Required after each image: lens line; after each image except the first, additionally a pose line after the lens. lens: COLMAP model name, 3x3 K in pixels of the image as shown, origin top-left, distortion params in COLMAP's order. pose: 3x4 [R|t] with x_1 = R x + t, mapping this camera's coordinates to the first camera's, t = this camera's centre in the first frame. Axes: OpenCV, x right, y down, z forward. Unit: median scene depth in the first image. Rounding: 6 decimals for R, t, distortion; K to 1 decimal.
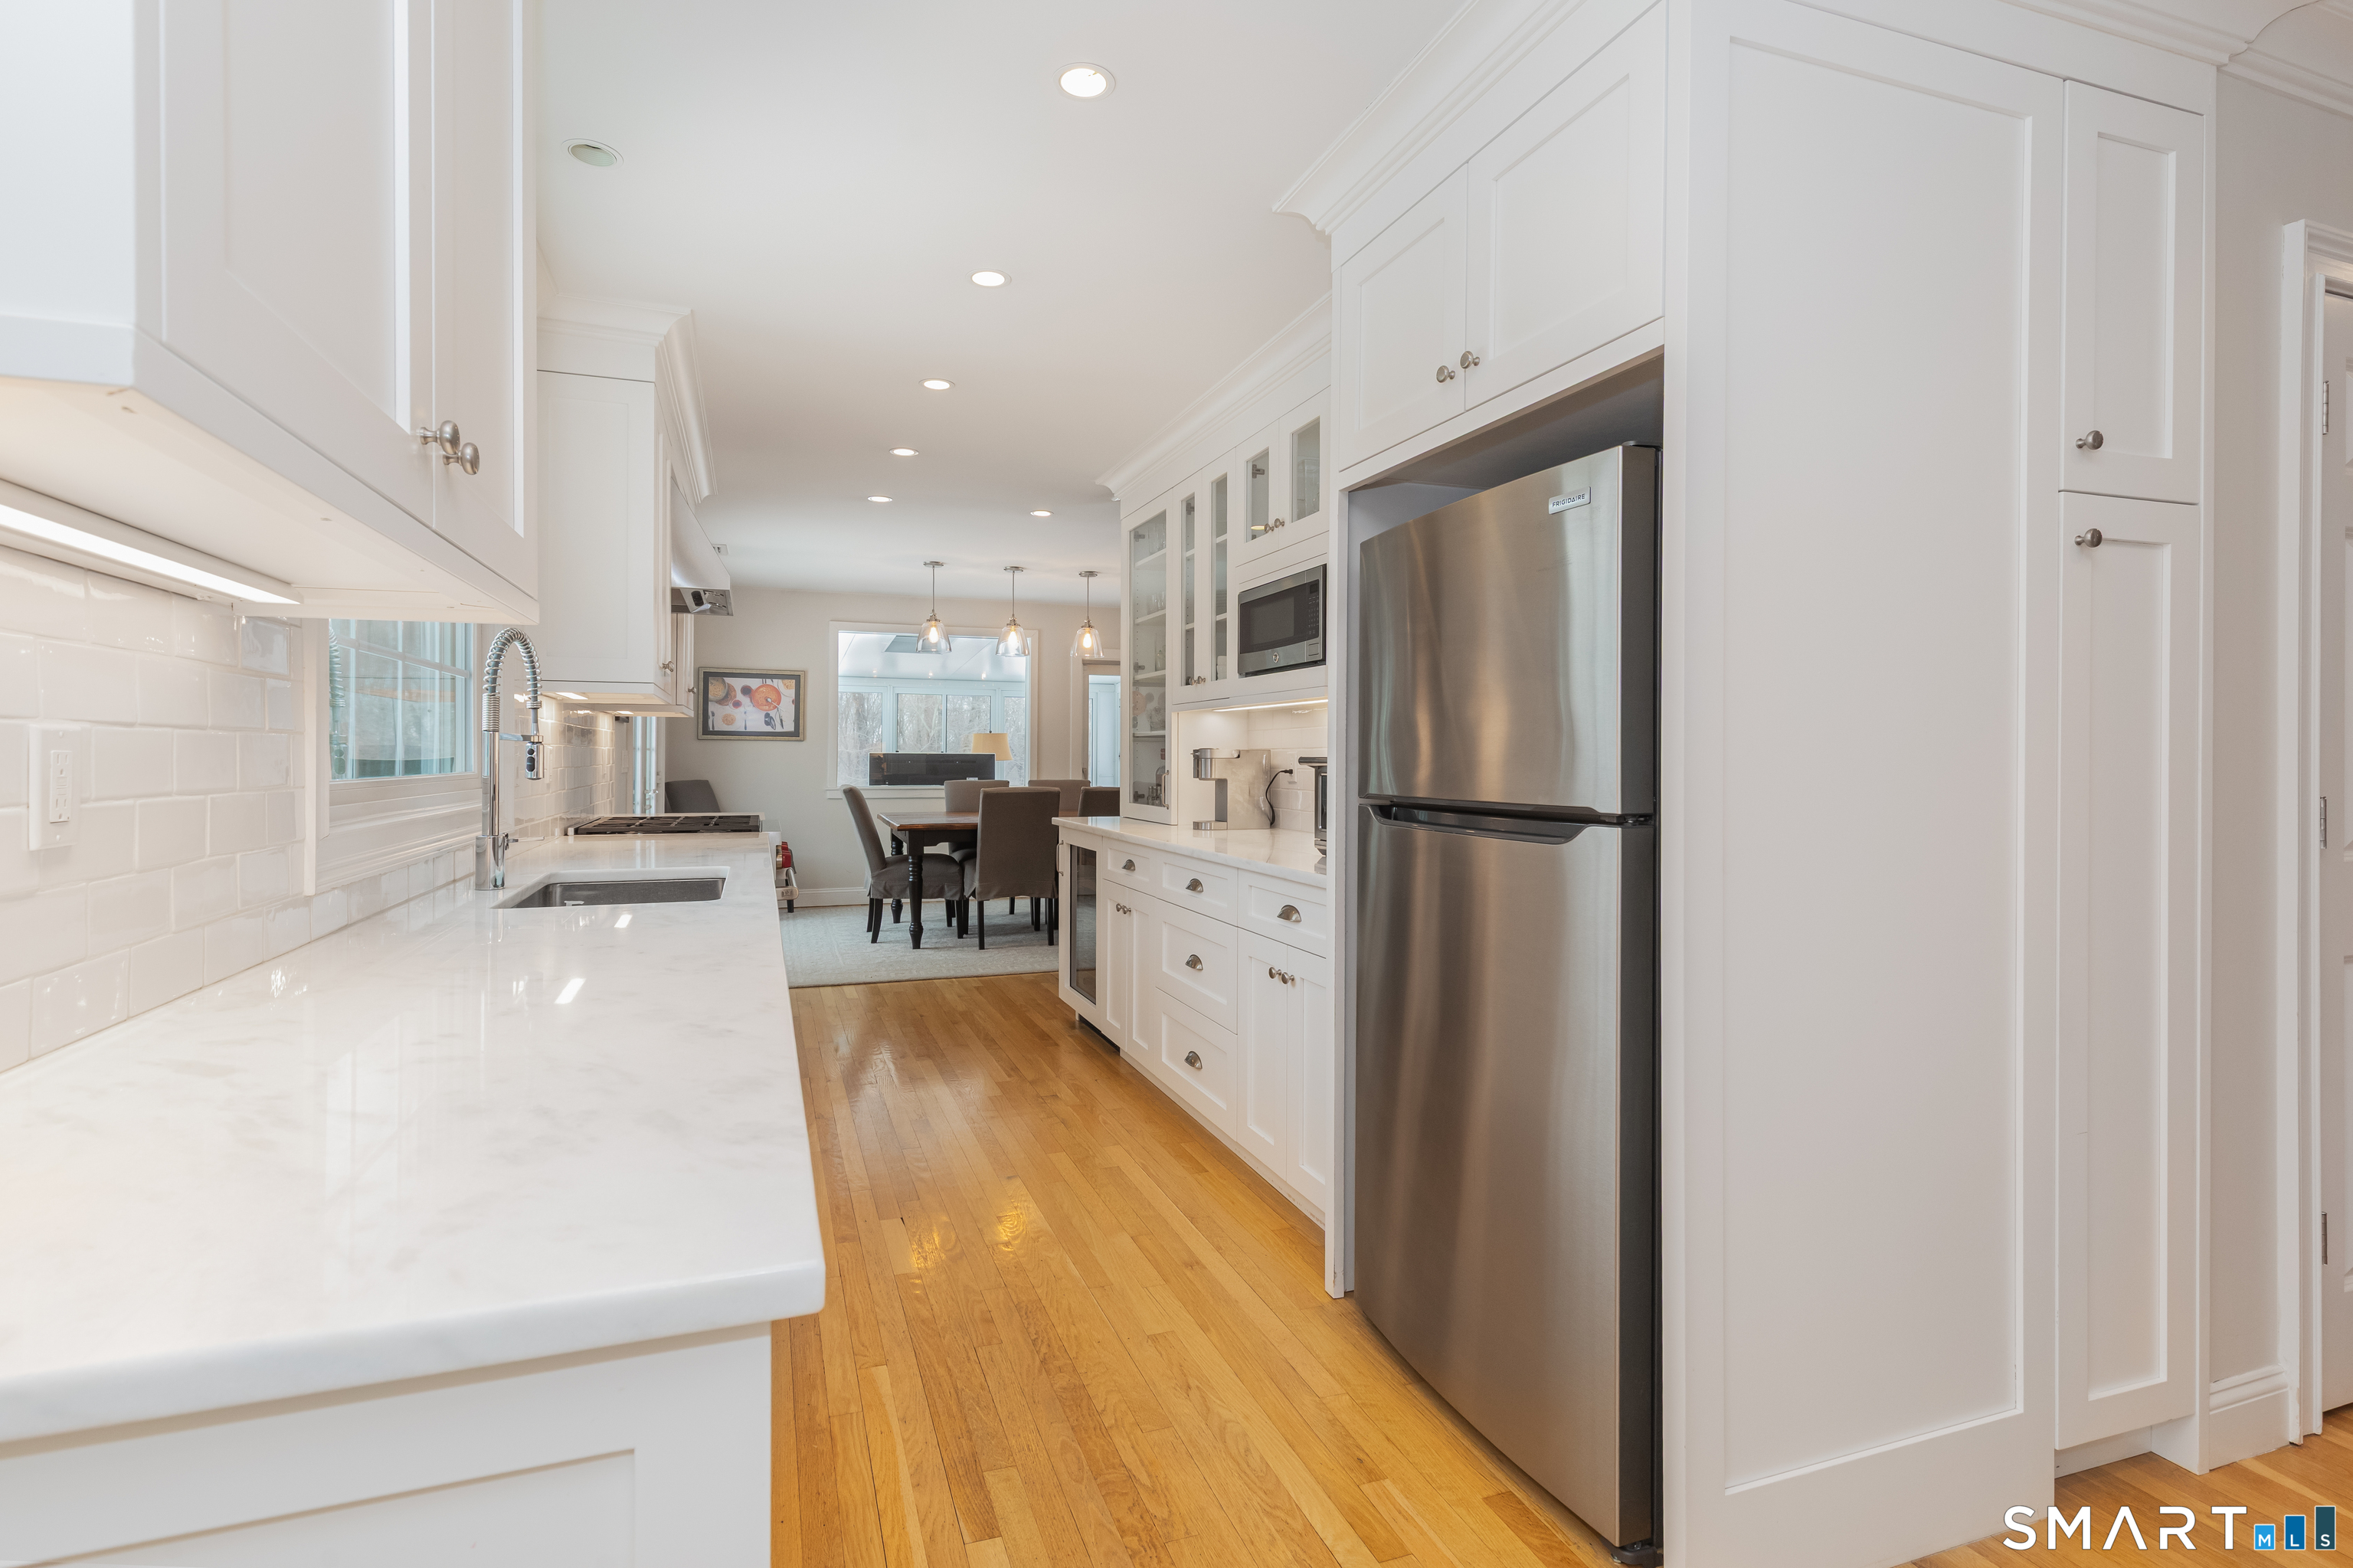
lens RADIAL K [[1093.8, 0, 1149.1], [0, 1093.8, 776.0], [0, 0, 1]] dist [0.009923, -0.002243]
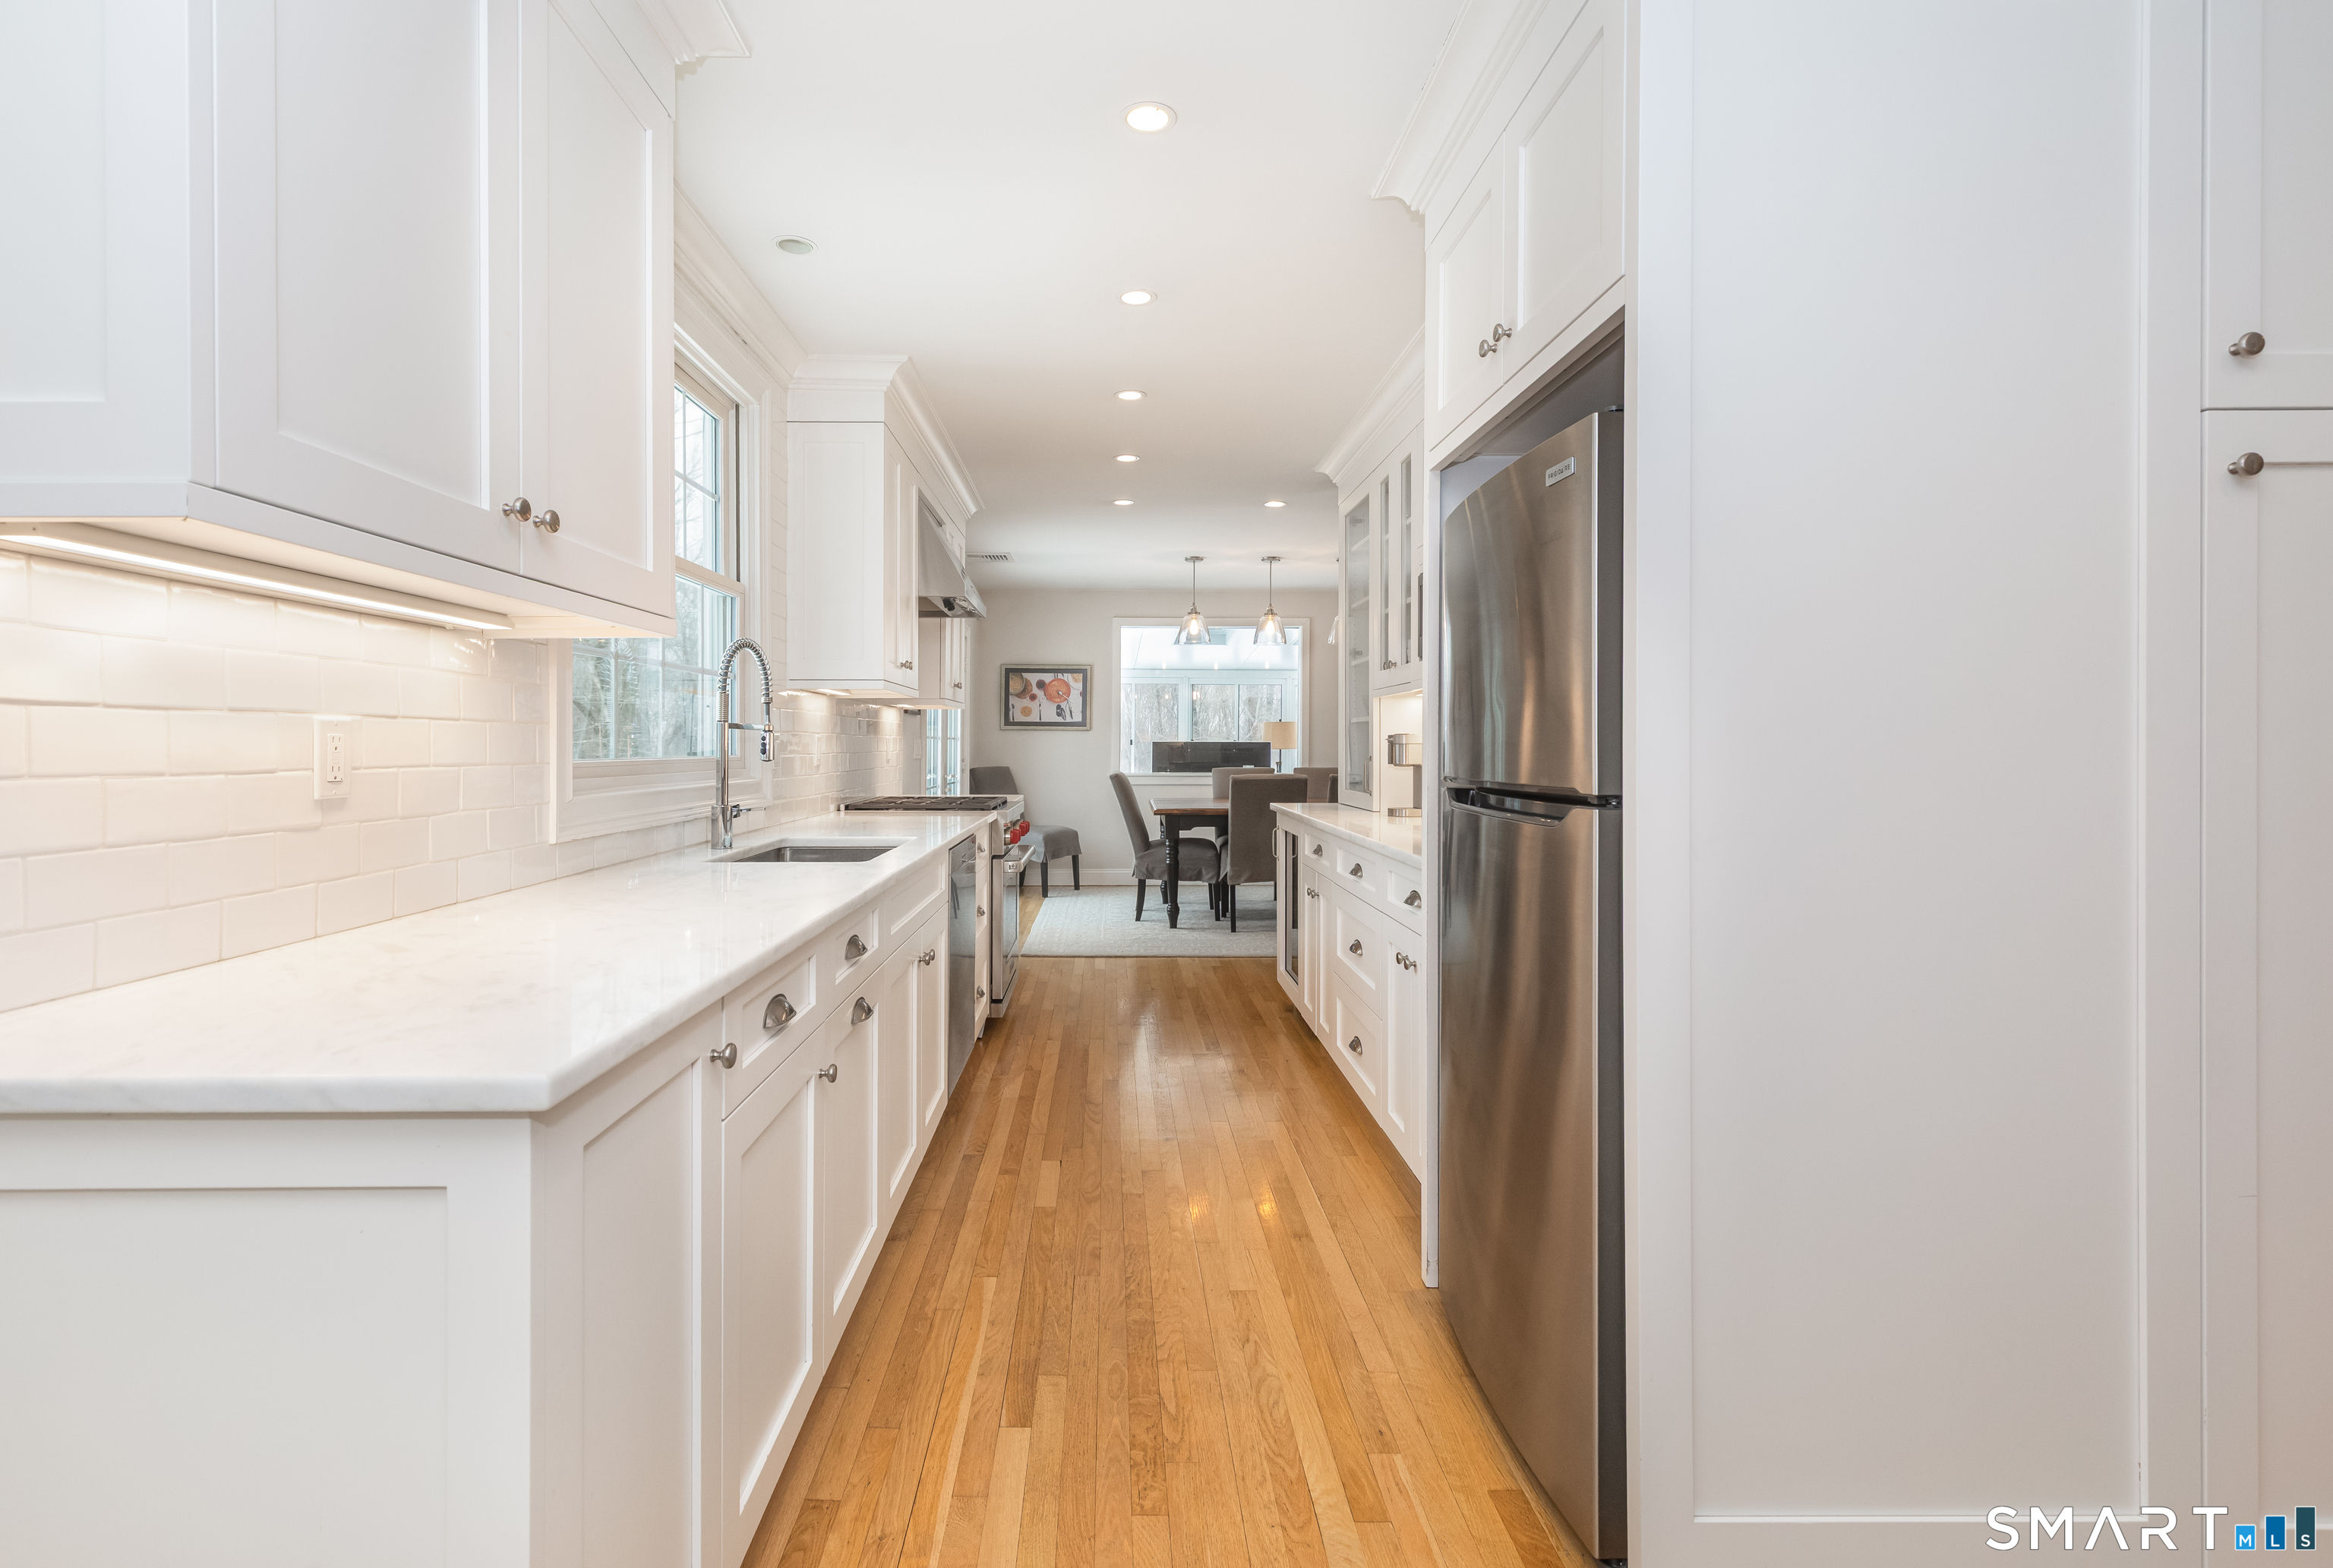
lens RADIAL K [[1084.4, 0, 1082.2], [0, 1084.4, 762.9], [0, 0, 1]] dist [0.009923, -0.002243]
pose [[0.944373, 0.003302, -0.328859, 0.192091], [-0.003869, 0.999992, -0.001070, 0.005625], [0.328853, 0.002283, 0.944378, -0.029558]]
